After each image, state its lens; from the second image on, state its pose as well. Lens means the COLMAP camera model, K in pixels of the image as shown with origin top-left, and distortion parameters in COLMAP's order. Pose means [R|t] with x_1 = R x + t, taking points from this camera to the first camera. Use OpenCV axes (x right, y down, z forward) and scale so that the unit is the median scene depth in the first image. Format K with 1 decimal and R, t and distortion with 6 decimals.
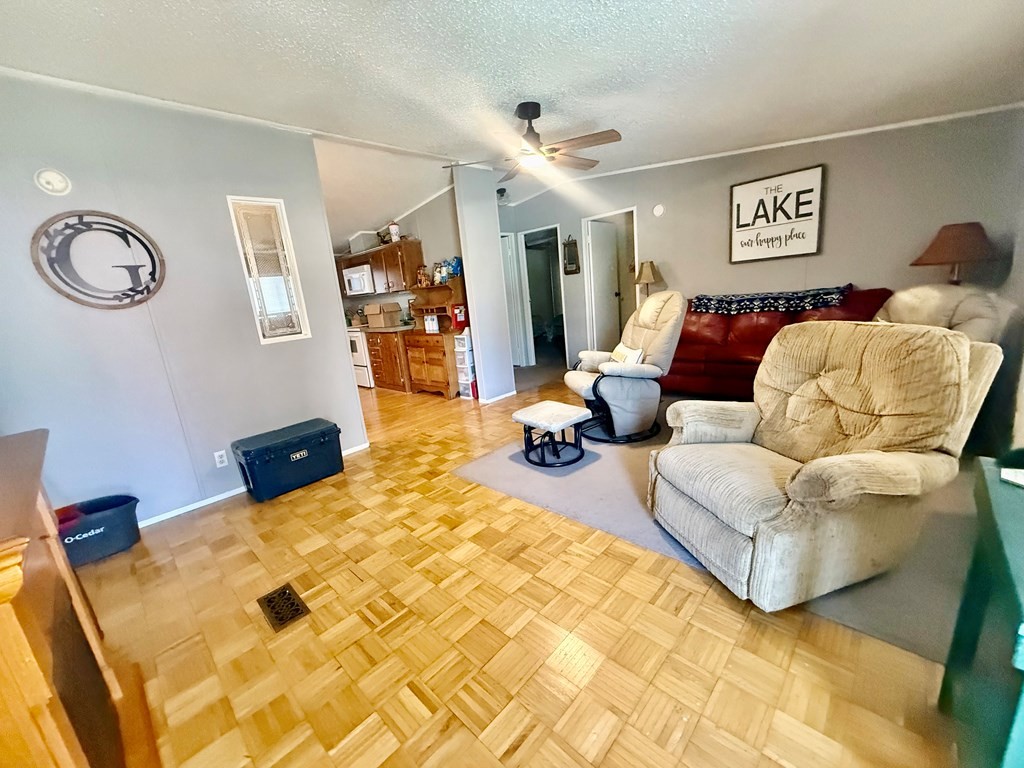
lens RADIAL K [[408.9, 0, 519.6], [0, 408.9, 392.8], [0, 0, 1]] dist [-0.001441, 0.000033]
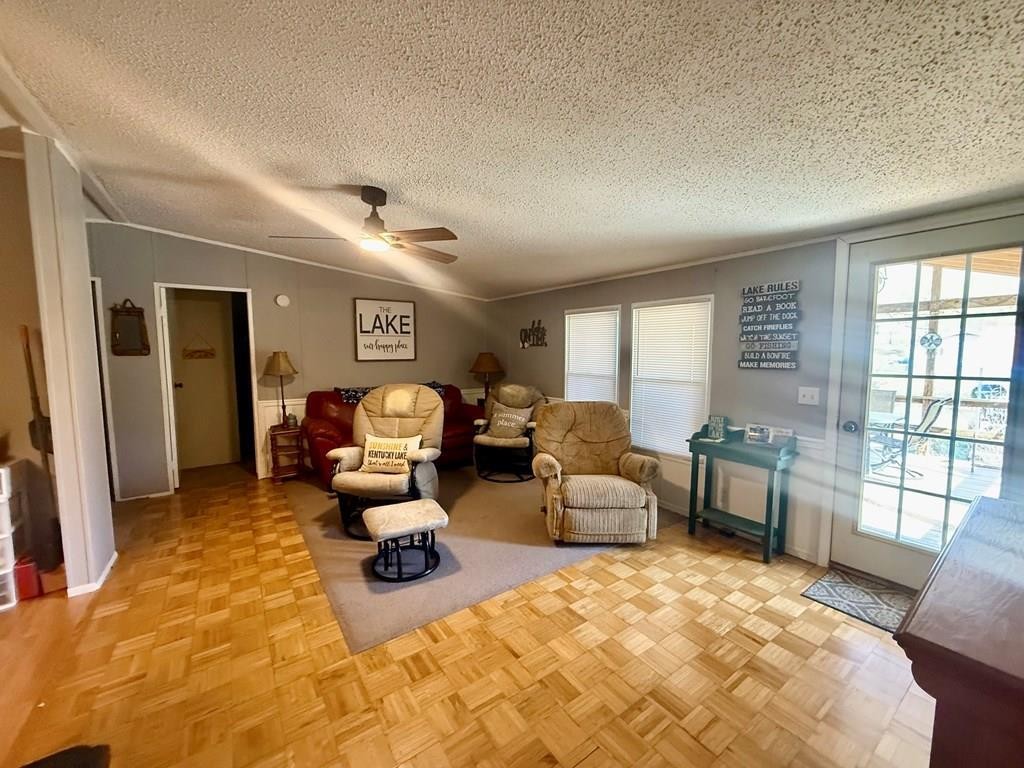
lens RADIAL K [[408.9, 0, 514.4], [0, 408.9, 383.2], [0, 0, 1]] dist [-0.001441, 0.000033]
pose [[0.196365, 0.021668, 0.980291, -0.585542], [0.222289, 0.972742, -0.066029, -0.091638], [-0.955002, 0.230874, 0.186196, 0.422975]]
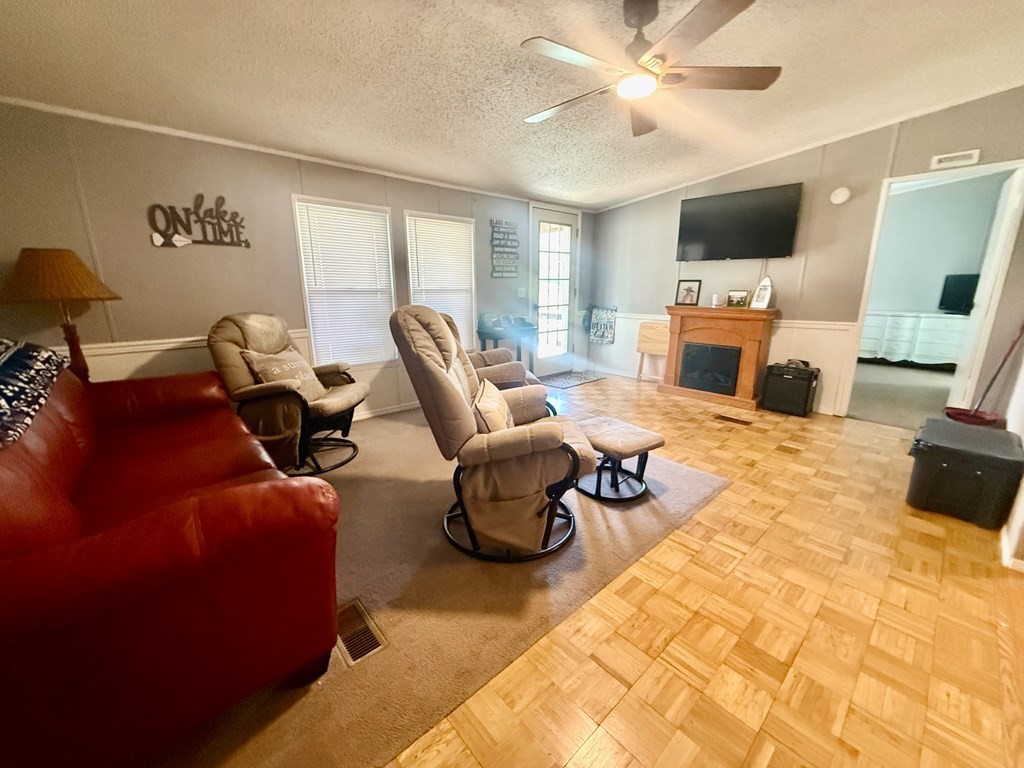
lens RADIAL K [[408.9, 0, 510.9], [0, 408.9, 382.0], [0, 0, 1]] dist [-0.001441, 0.000033]
pose [[-0.992289, 0.078694, 0.095757, 0.137776], [0.114053, 0.882169, 0.456913, -0.333729], [-0.048518, 0.464311, -0.884342, 1.293513]]
